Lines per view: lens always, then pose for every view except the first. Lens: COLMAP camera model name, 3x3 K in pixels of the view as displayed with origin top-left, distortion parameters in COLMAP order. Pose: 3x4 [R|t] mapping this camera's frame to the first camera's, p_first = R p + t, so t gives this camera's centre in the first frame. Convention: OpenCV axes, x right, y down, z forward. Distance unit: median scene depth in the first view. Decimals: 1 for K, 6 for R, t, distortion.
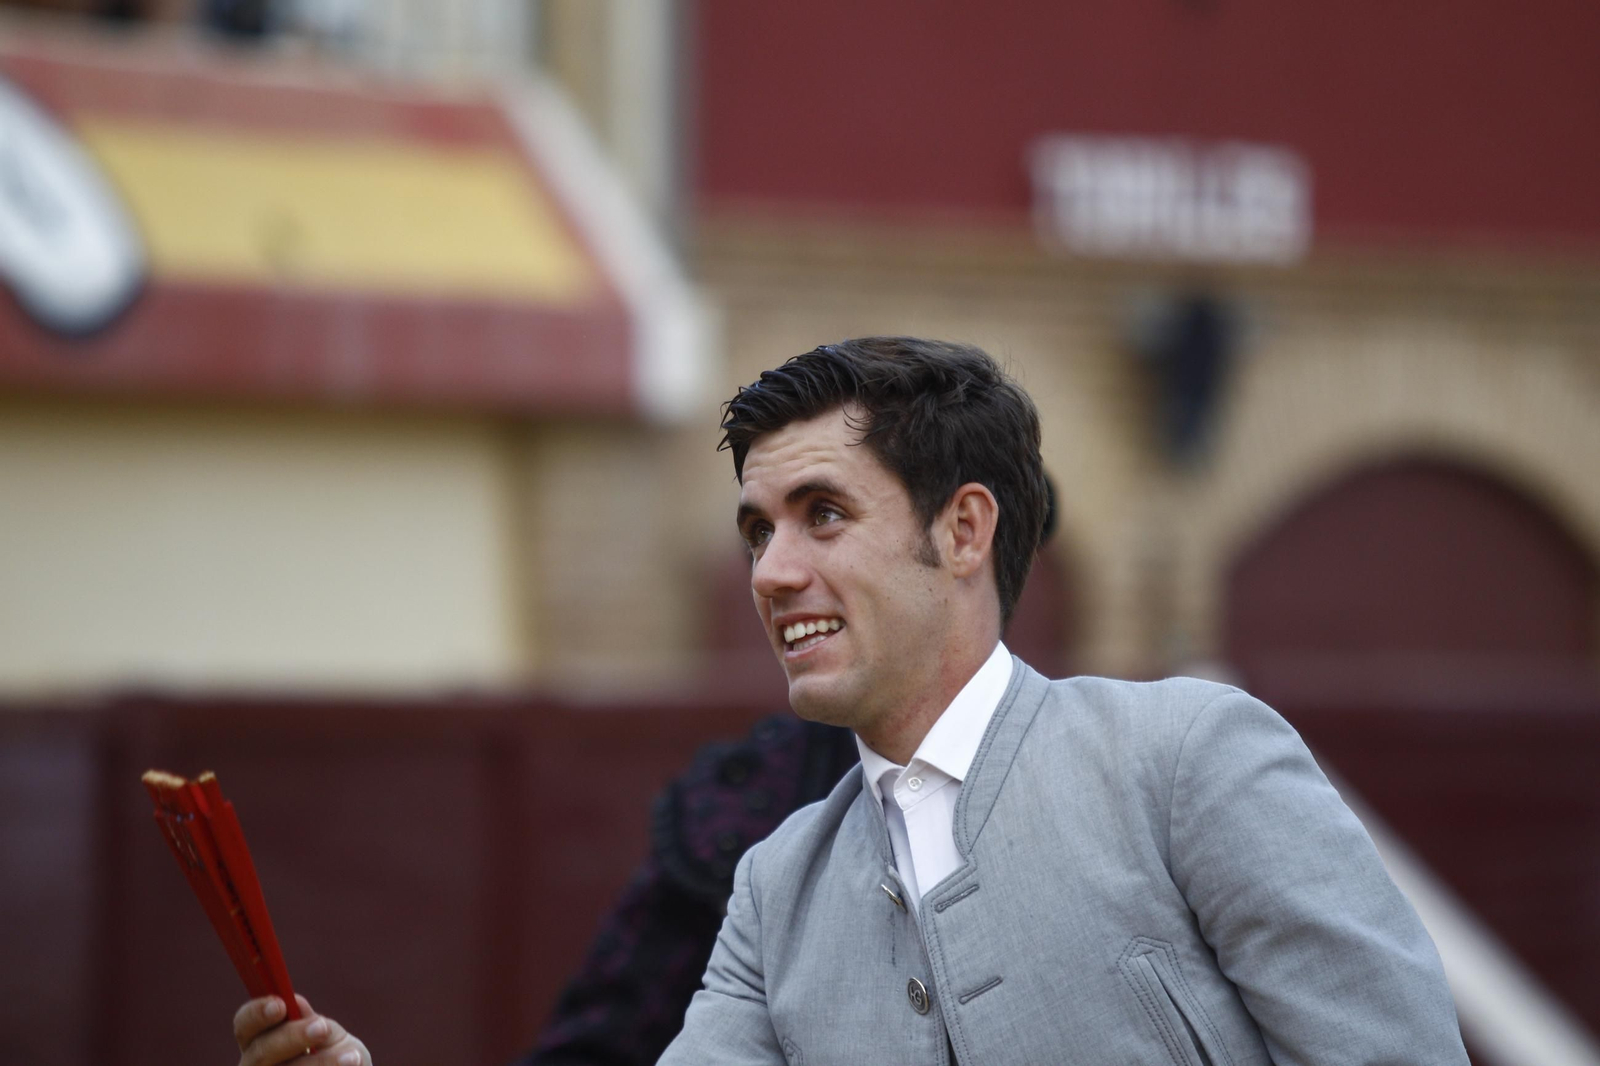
lens RADIAL K [[11590.4, 0, 800.0], [0, 11590.4, 533.0], [0, 0, 1]] dist [1.525357, 9.266515]
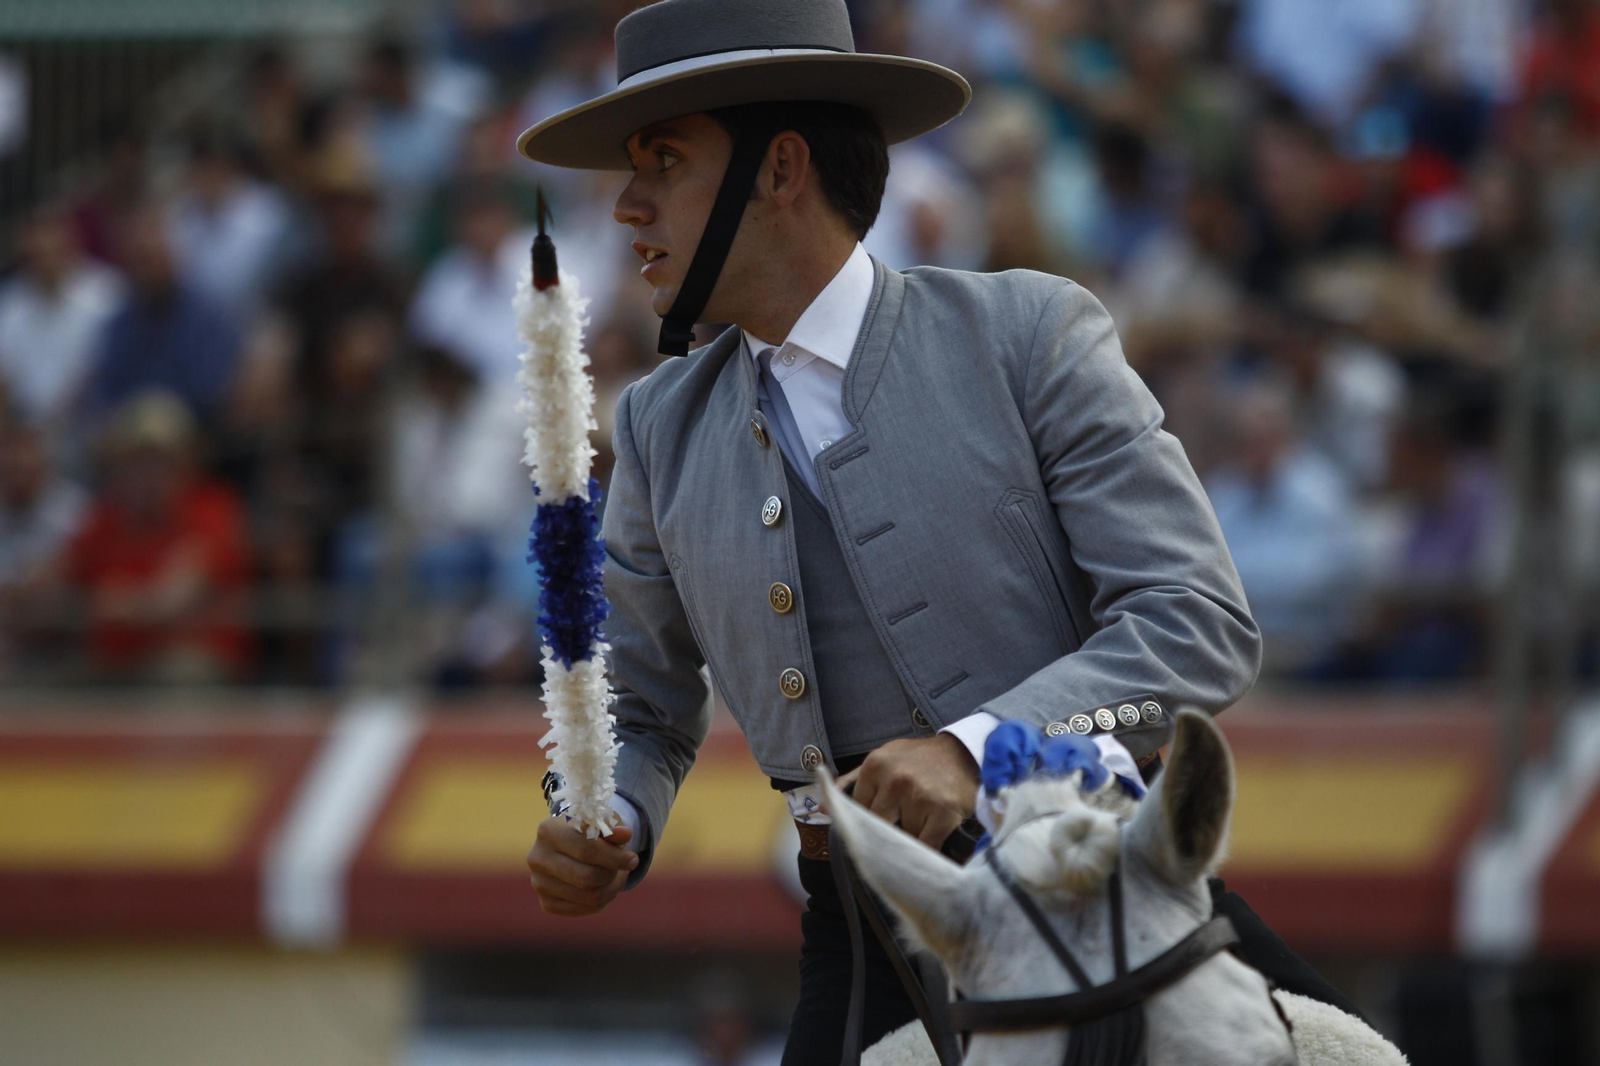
lens RADIAL K [[11807.0, 0, 800.0], [0, 11807.0, 533.0], [0, 0, 1]] dist [-19.517168, 1.505051]
pose [[0.999412, -0.032484, -0.010940, 0.021476], [0.032805, 0.998995, 0.030549, 0.001027], [0.009937, -0.030890, 0.999473, -0.245997]]
